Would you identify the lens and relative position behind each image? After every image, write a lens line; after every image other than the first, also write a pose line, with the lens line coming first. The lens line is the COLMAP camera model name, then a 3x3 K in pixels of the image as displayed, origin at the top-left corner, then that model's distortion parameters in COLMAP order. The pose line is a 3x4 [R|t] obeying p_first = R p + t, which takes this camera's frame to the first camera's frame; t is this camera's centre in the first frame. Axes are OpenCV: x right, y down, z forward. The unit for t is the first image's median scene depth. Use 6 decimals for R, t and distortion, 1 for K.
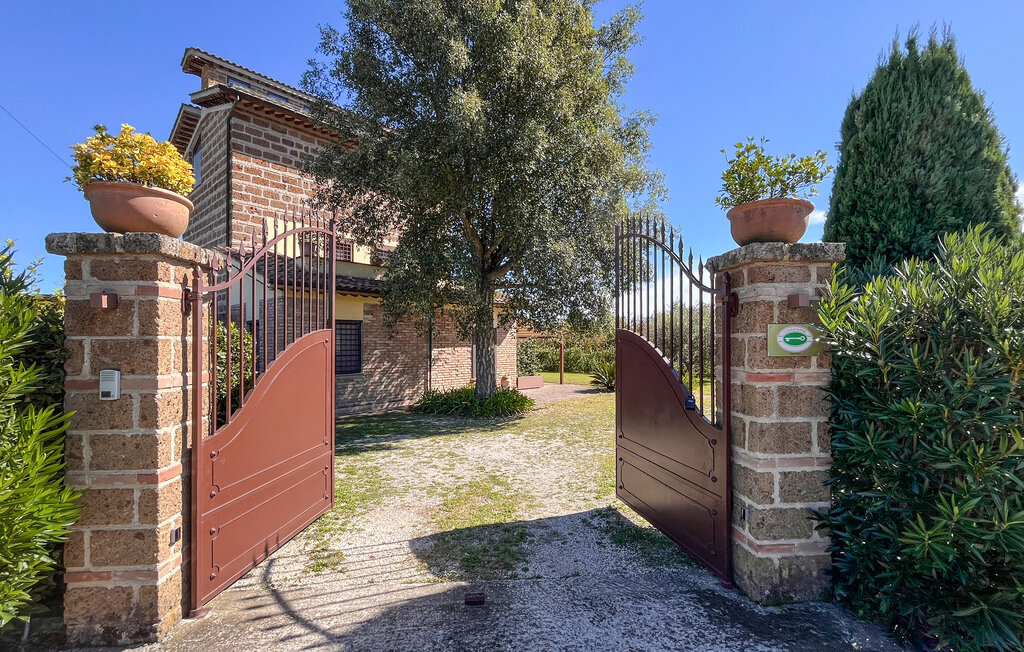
lens RADIAL K [[415.4, 0, 489.3], [0, 415.4, 351.9], [0, 0, 1]] dist [-0.000633, -0.000118]
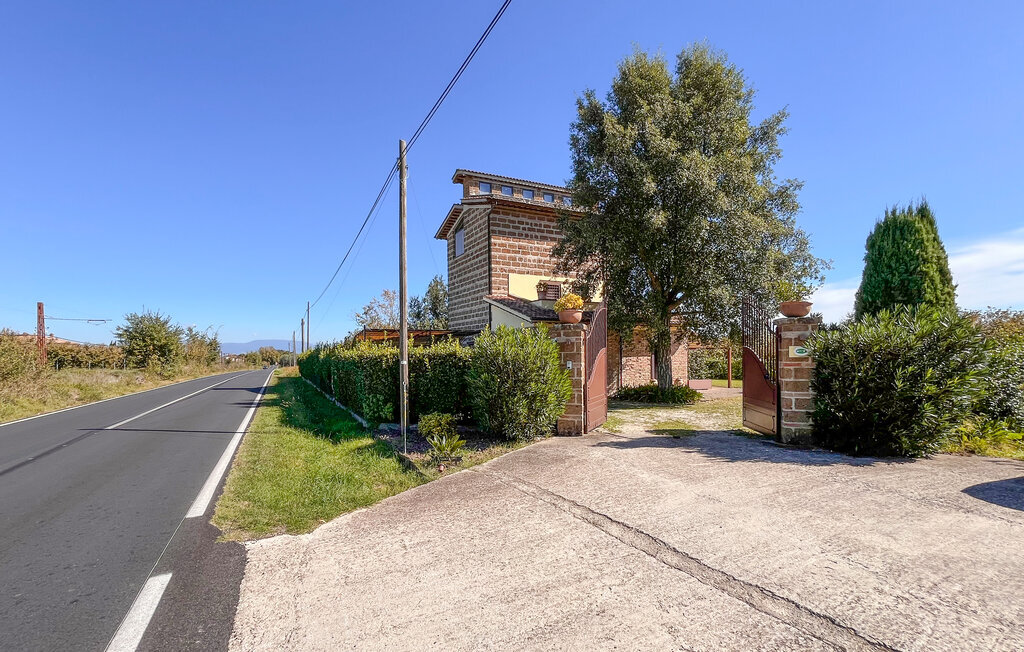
lens RADIAL K [[415.4, 0, 489.3], [0, 415.4, 351.9], [0, 0, 1]] dist [-0.000633, -0.000118]
pose [[0.930893, -0.005613, -0.365248, -0.049217], [-0.003991, 0.999666, -0.025534, 0.012937], [0.365269, 0.025227, 0.930560, -0.584985]]
